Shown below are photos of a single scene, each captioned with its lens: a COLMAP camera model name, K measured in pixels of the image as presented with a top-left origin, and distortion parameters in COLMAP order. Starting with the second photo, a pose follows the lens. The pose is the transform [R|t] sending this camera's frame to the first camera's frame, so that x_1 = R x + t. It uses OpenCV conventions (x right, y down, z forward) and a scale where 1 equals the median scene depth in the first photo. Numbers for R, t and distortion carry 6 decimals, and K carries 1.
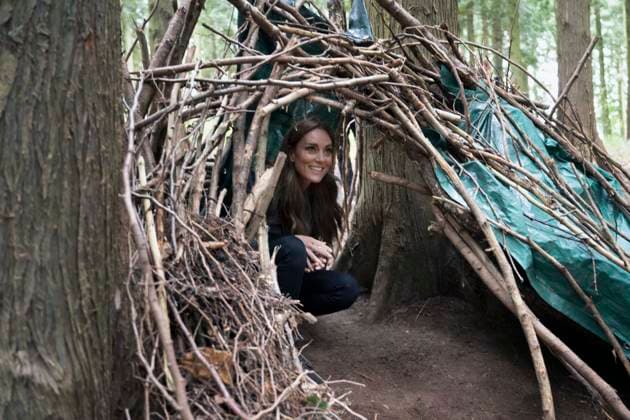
lens RADIAL K [[611.3, 0, 309.0], [0, 611.3, 215.1], [0, 0, 1]] dist [-0.003642, 0.000000]
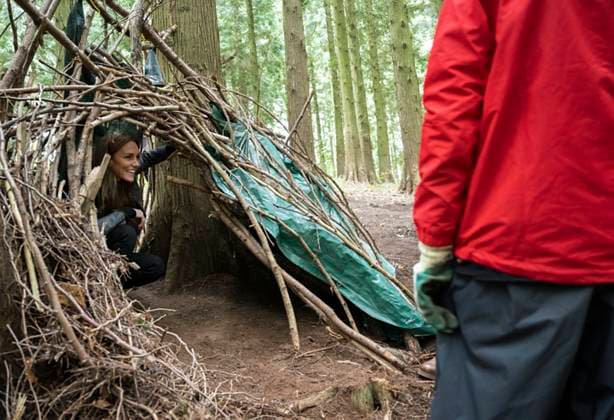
lens RADIAL K [[498.9, 0, 253.6], [0, 498.9, 214.5], [0, 0, 1]] dist [-0.007081, -0.005277]
pose [[0.952224, -0.019487, 0.304778, -0.065808], [0.035326, 0.998292, -0.046541, 0.086068], [-0.303351, 0.055084, 0.951285, -0.144746]]
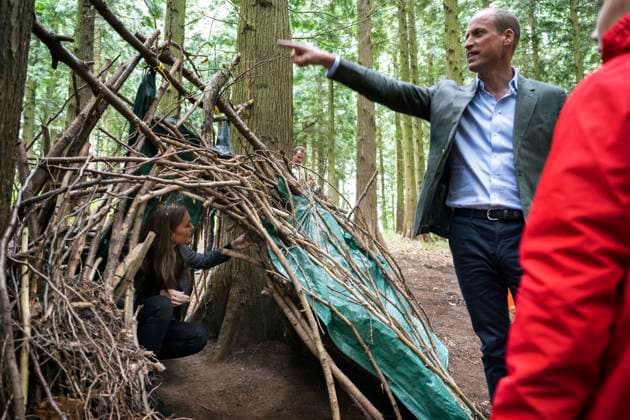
lens RADIAL K [[430.4, 0, 312.8], [0, 430.4, 209.4], [0, 0, 1]] dist [-0.004385, -0.002004]
pose [[0.956505, 0.088637, 0.277925, 0.021550], [-0.046483, 0.986858, -0.154759, -0.021032], [-0.287990, 0.135109, 0.948054, 0.023723]]
